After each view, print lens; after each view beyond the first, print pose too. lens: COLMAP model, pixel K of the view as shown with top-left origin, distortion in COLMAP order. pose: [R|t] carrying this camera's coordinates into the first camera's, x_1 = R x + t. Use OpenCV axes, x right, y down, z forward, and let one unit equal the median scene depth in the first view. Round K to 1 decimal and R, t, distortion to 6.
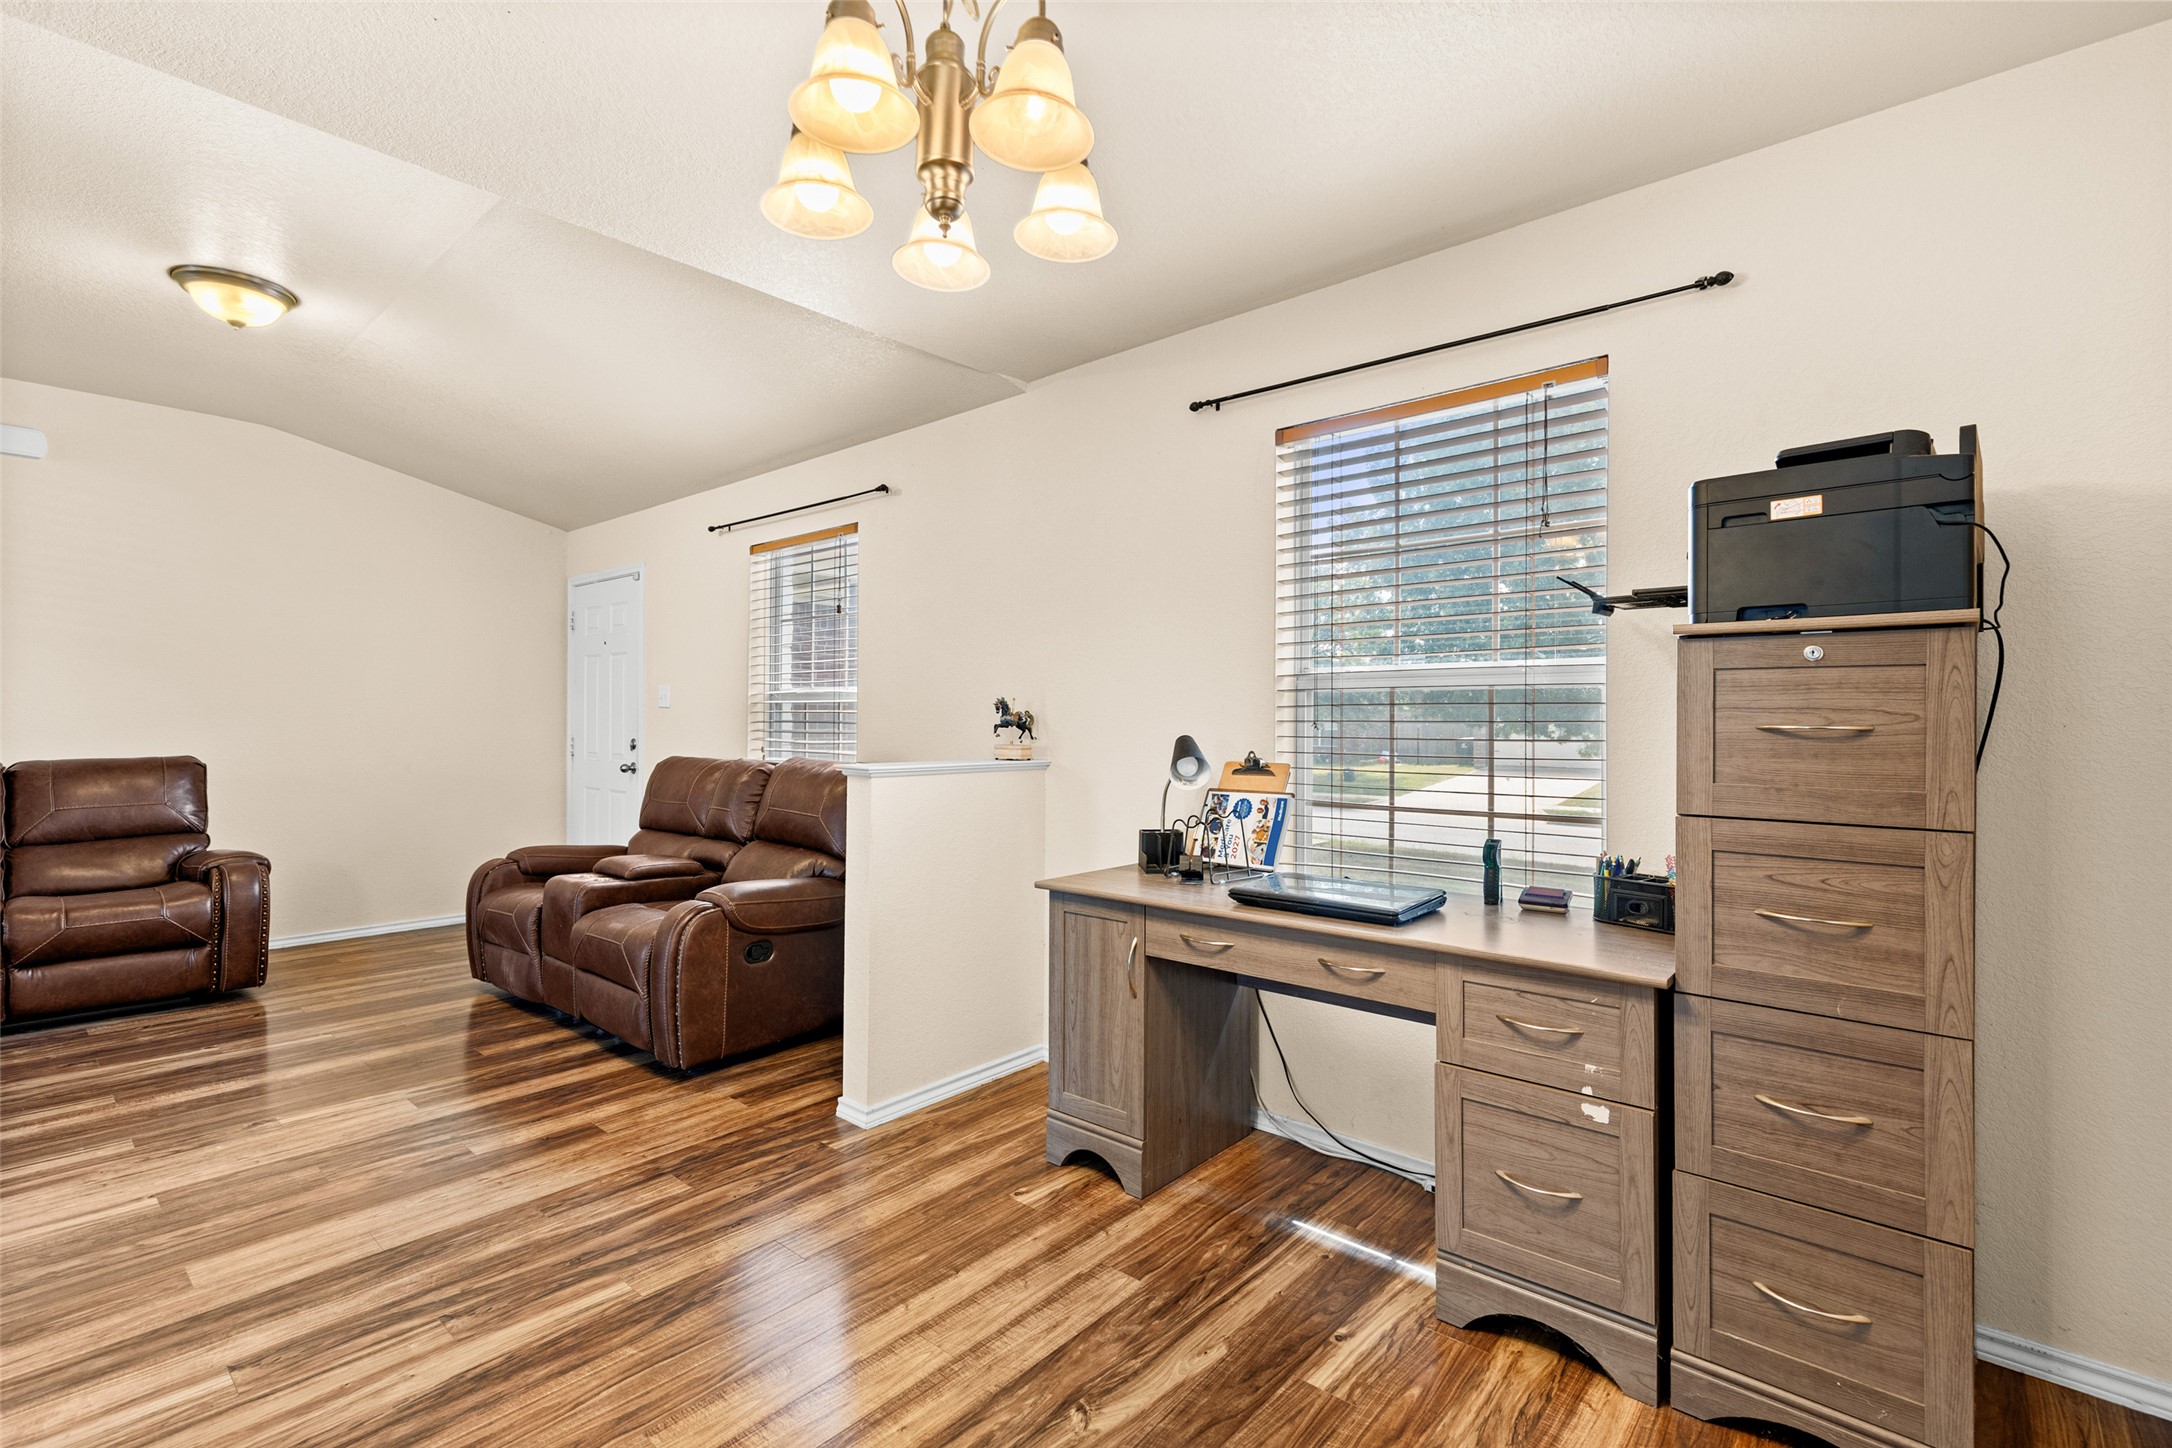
lens RADIAL K [[983.5, 0, 1079.5], [0, 983.5, 699.2], [0, 0, 1]] dist [0.004027, -0.000575]
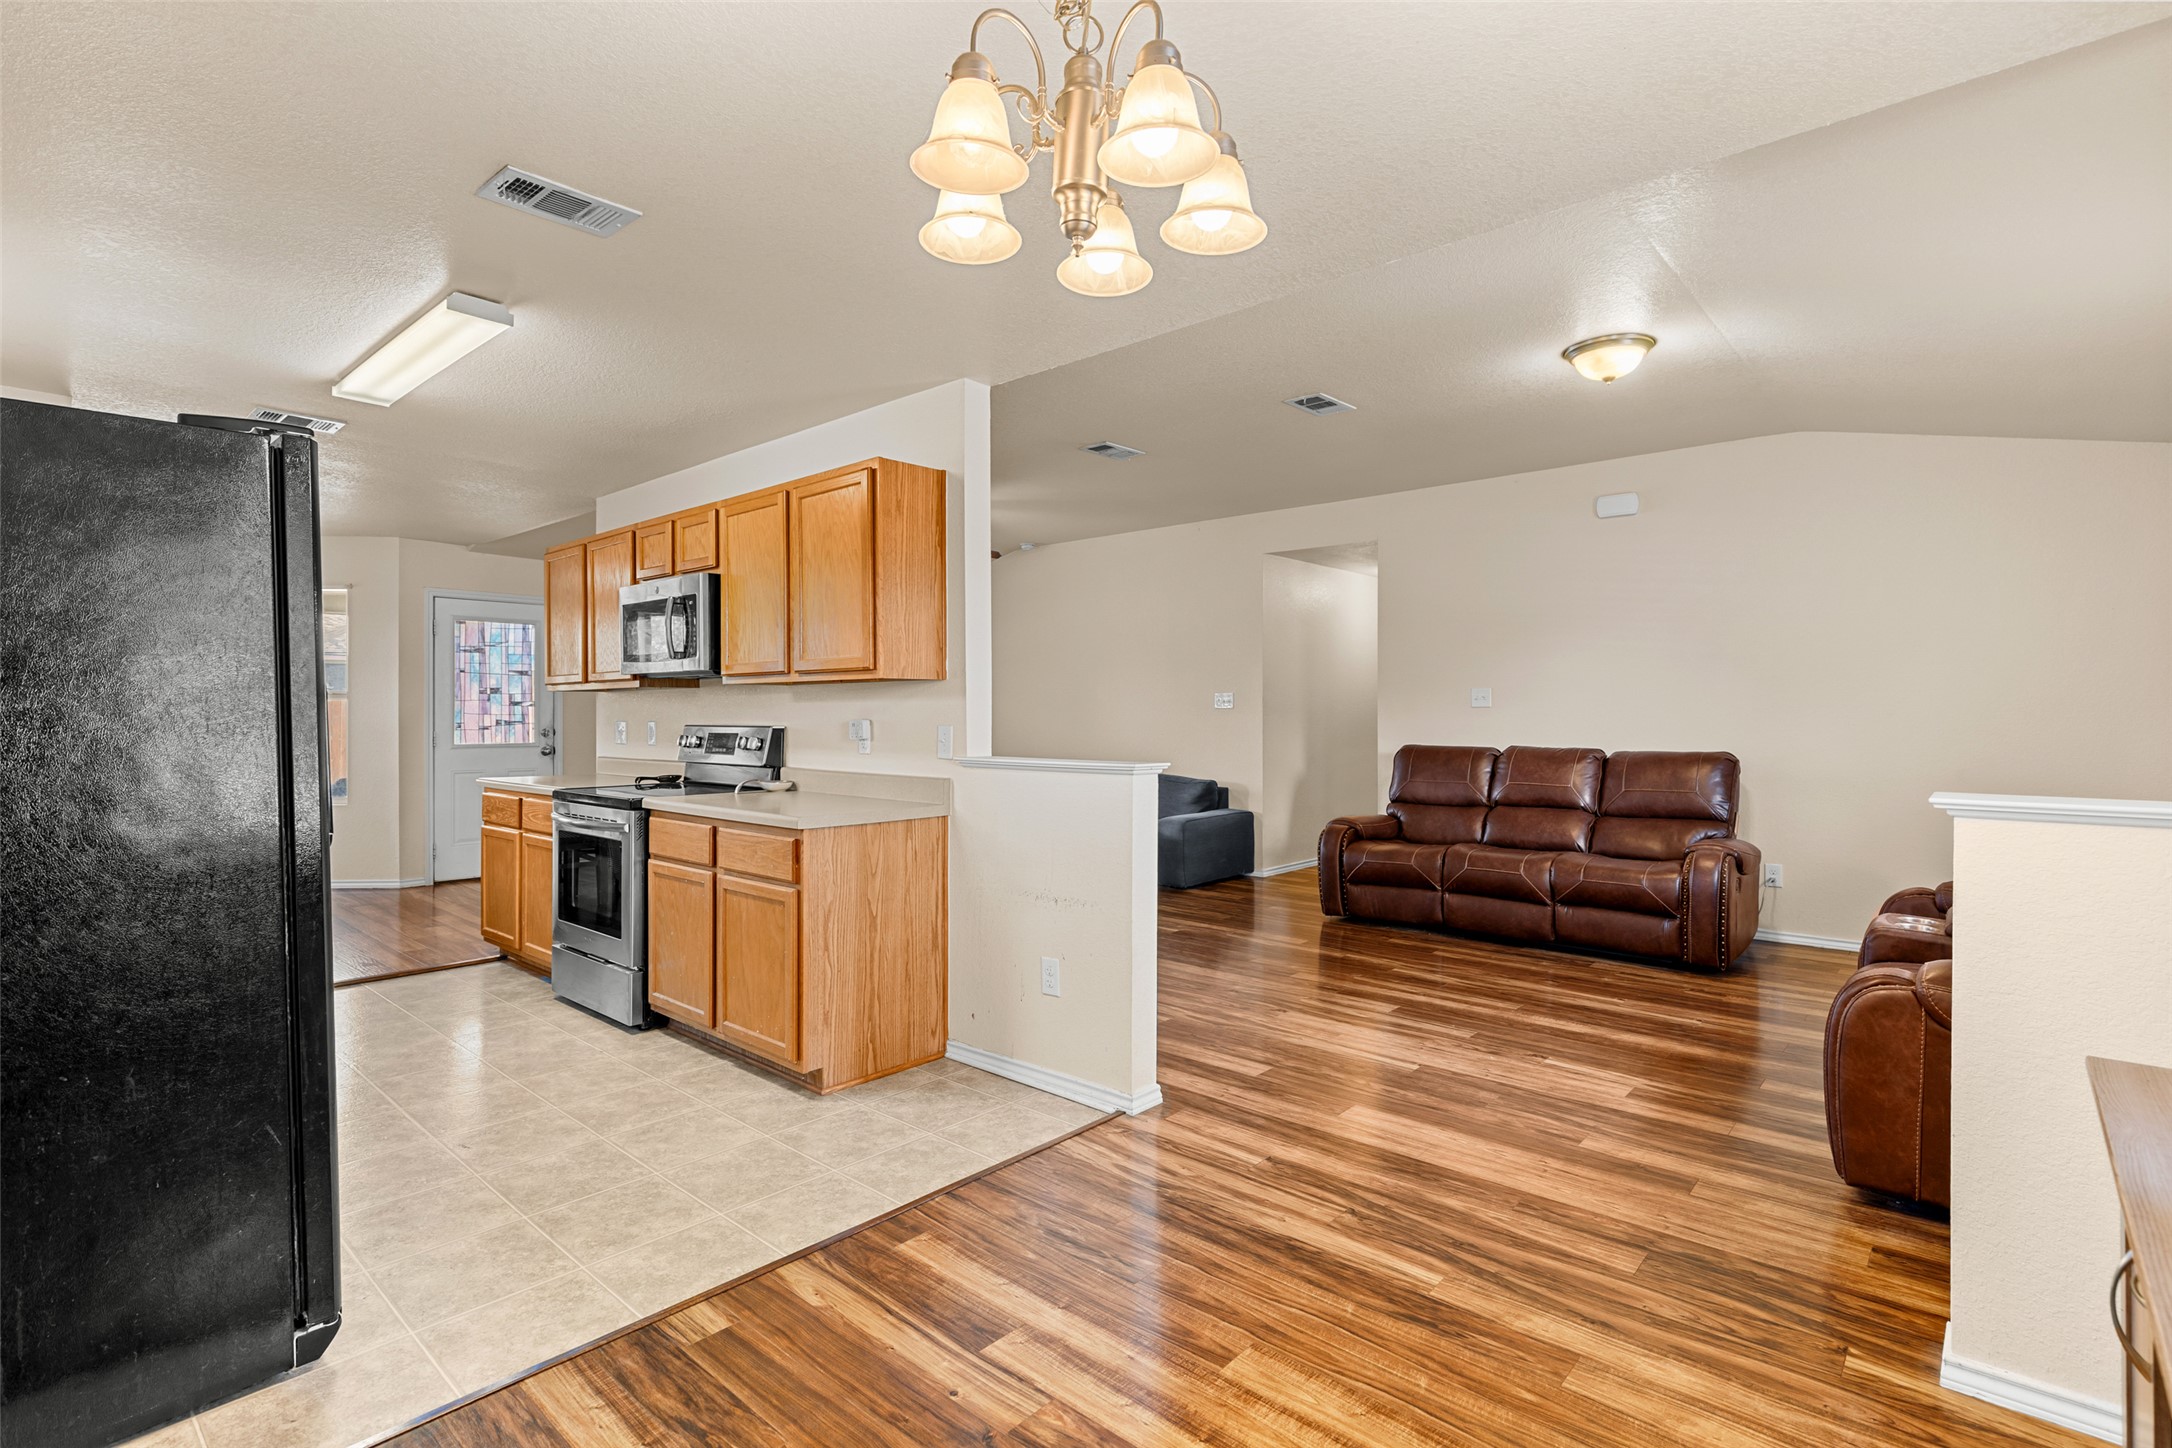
lens RADIAL K [[1028.8, 0, 1086.7], [0, 1028.8, 714.6], [0, 0, 1]] dist [-0.000780, -0.000378]
pose [[-0.010703, -0.002193, -0.999940, 0.472295], [0.020907, 0.999778, -0.002416, 0.004422], [0.999724, -0.020932, -0.010655, 0.512840]]
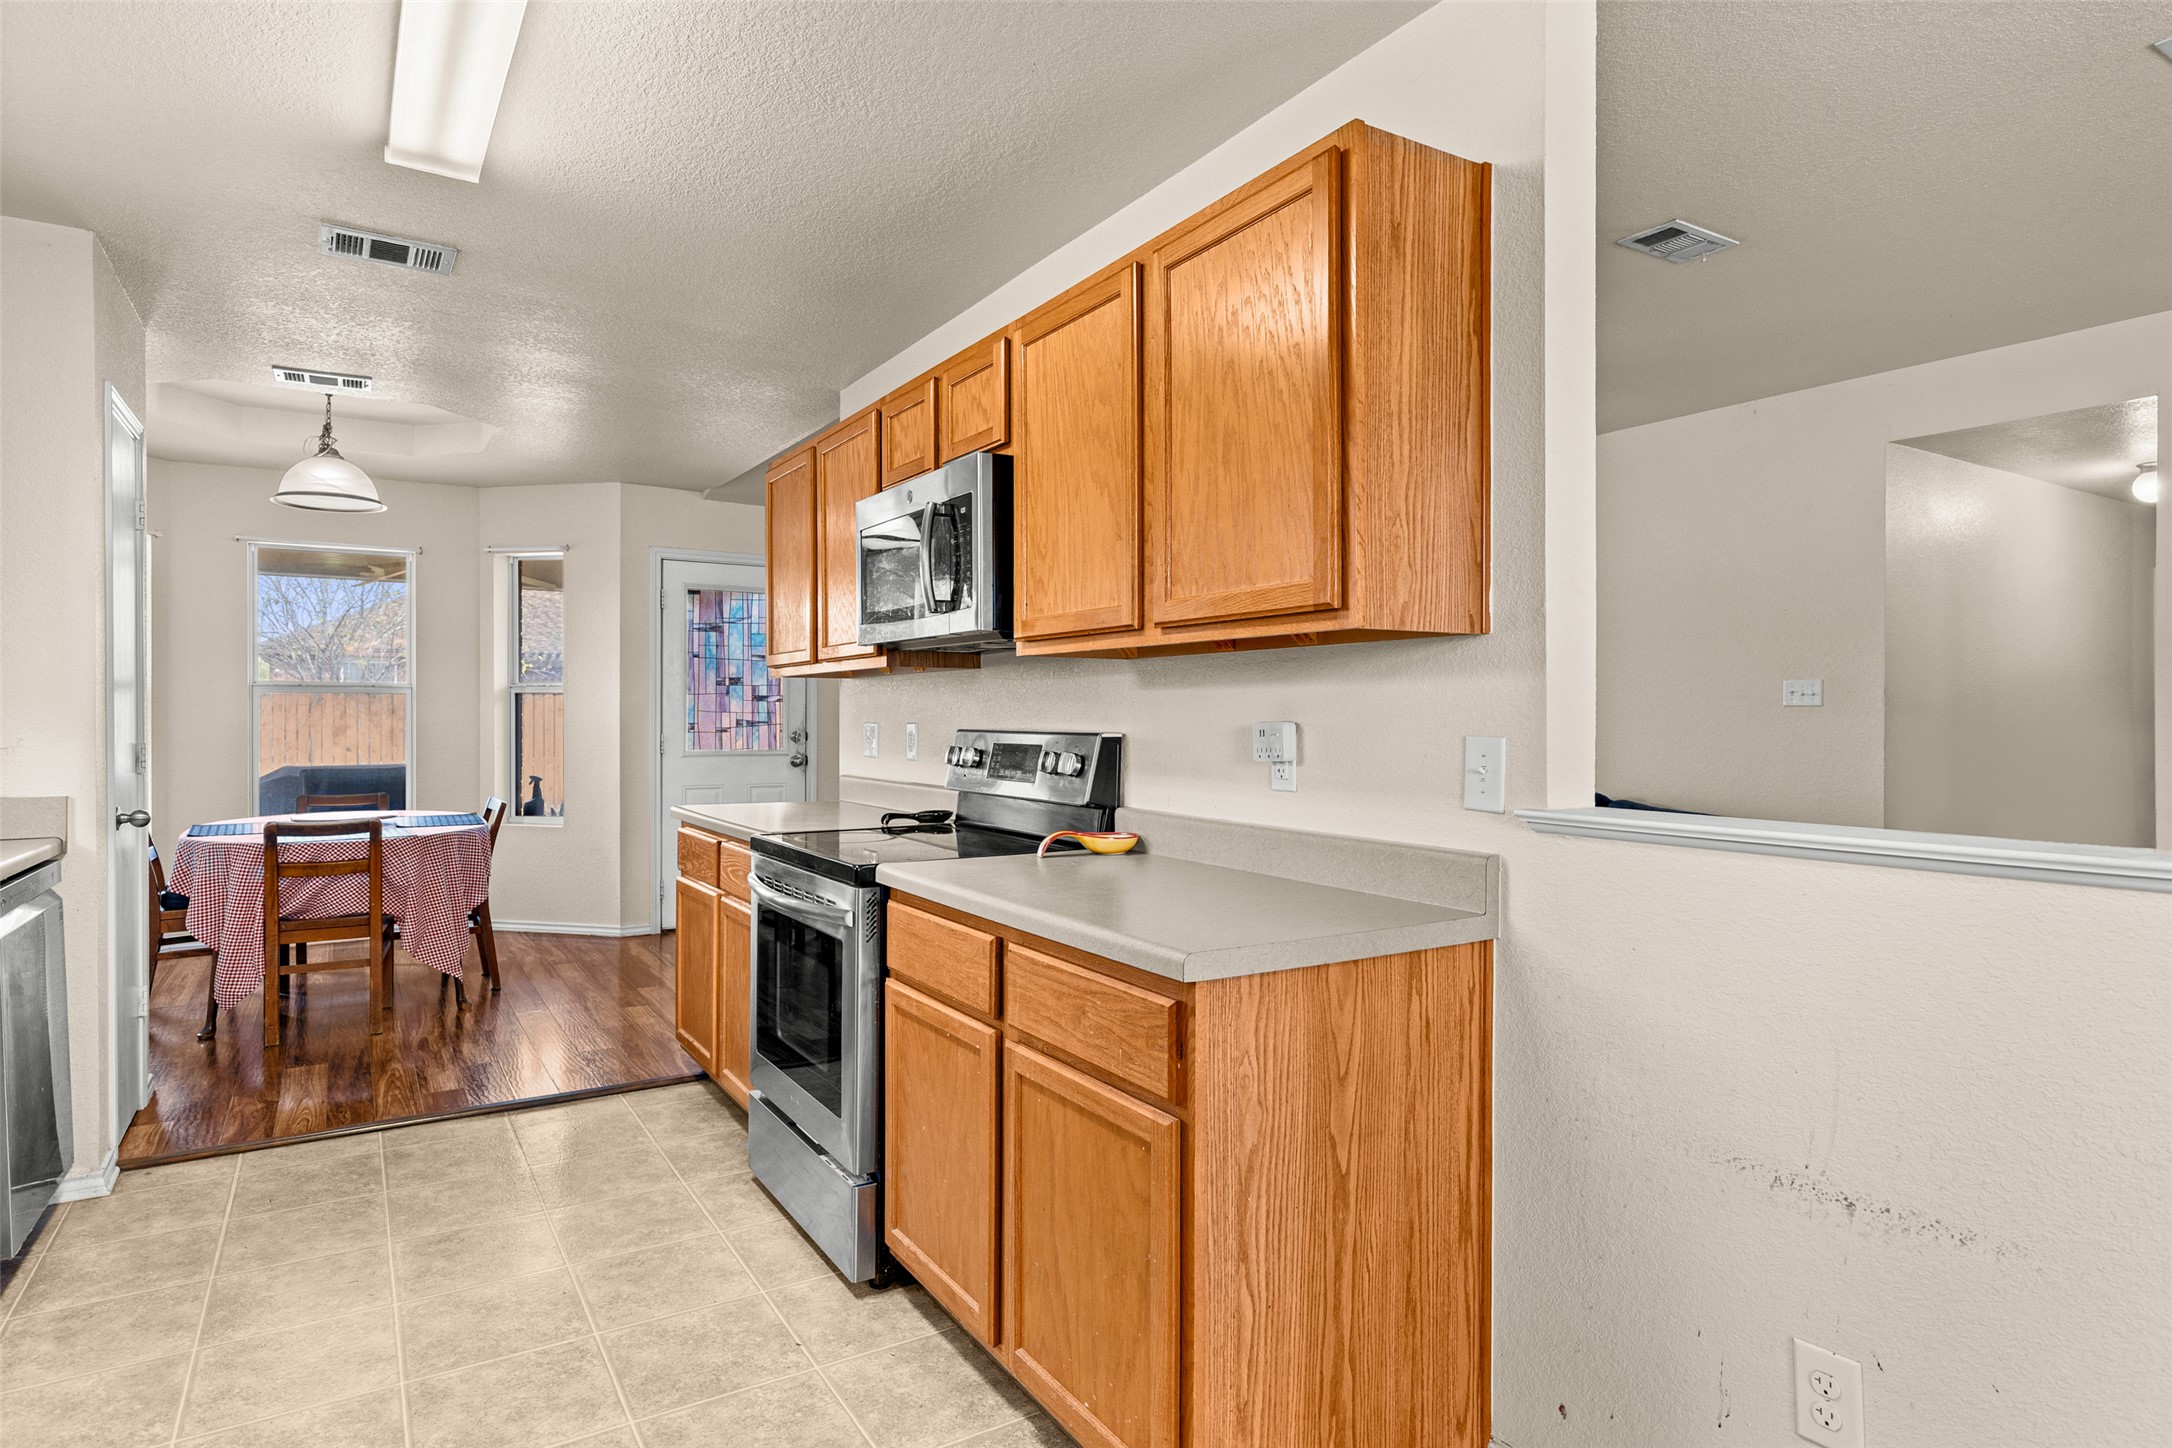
lens RADIAL K [[1189.4, 0, 1083.5], [0, 1189.4, 723.2], [0, 0, 1]] dist [0.009879, -0.002257]
pose [[-0.290340, 0.003033, -0.956919, -0.151912], [0.015581, 0.999877, -0.001559, 0.001207], [0.956797, -0.015362, -0.290352, 0.284521]]
